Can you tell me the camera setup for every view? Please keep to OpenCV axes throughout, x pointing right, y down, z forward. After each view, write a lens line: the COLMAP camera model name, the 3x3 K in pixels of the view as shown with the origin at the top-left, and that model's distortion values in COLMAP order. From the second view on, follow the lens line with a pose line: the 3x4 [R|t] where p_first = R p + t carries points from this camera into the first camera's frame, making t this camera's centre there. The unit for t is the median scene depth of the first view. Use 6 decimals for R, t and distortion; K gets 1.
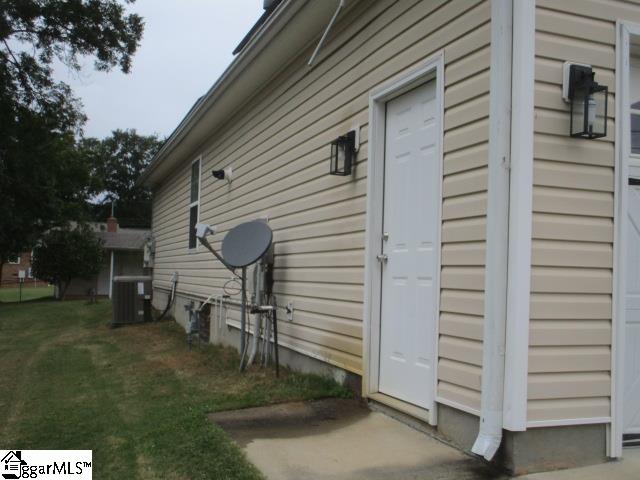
lens RADIAL K [[729.8, 0, 320.6], [0, 729.8, 241.0], [0, 0, 1]] dist [-0.071950, 0.000000]
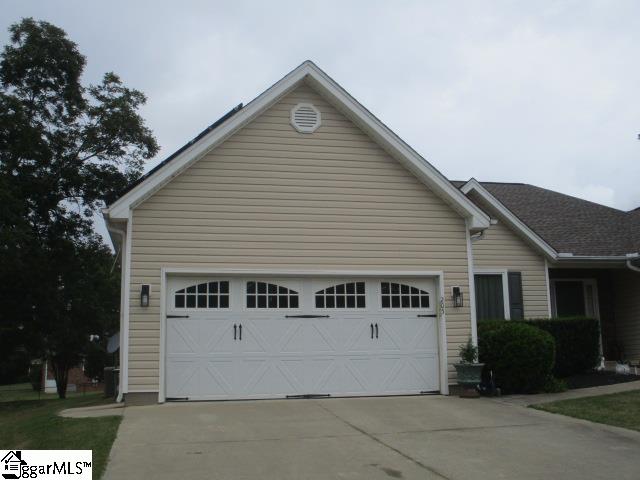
lens RADIAL K [[729.8, 0, 322.3], [0, 729.8, 237.4], [0, 0, 1]] dist [-0.071950, 0.000000]
pose [[0.991460, -0.074551, -0.106998, 0.205182], [0.059280, 0.988459, -0.139407, 0.008167], [0.116156, 0.131874, 0.984437, -0.299485]]
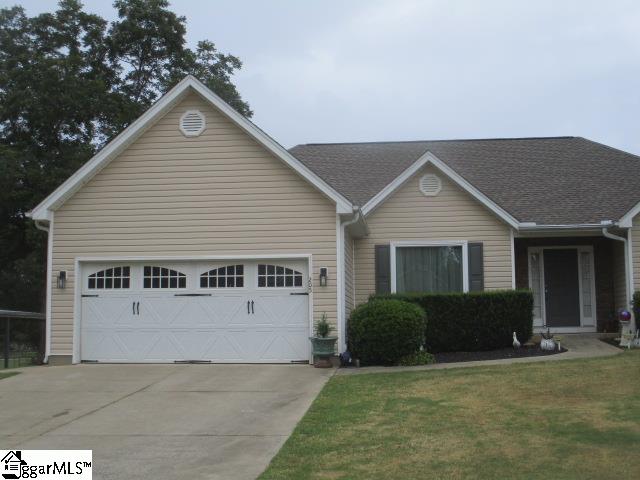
lens RADIAL K [[848.2, 0, 321.0], [0, 848.2, 236.9], [0, 0, 1]] dist [-0.052717, 0.000000]
pose [[0.899712, -0.087802, -0.427561, 0.509017], [0.057110, 0.994818, -0.084115, 0.008352], [0.432731, 0.051262, 0.900064, -0.372142]]
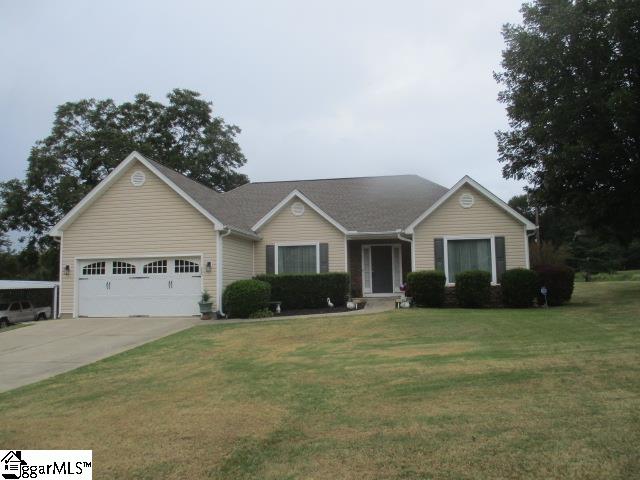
lens RADIAL K [[537.8, 0, 318.5], [0, 537.8, 236.7], [0, 0, 1]] dist [-0.008979, -0.007608]
pose [[0.862694, -0.095027, -0.496718, 0.704243], [0.066677, 0.994986, -0.074548, 0.007117], [0.501311, 0.031192, 0.864705, -0.328327]]
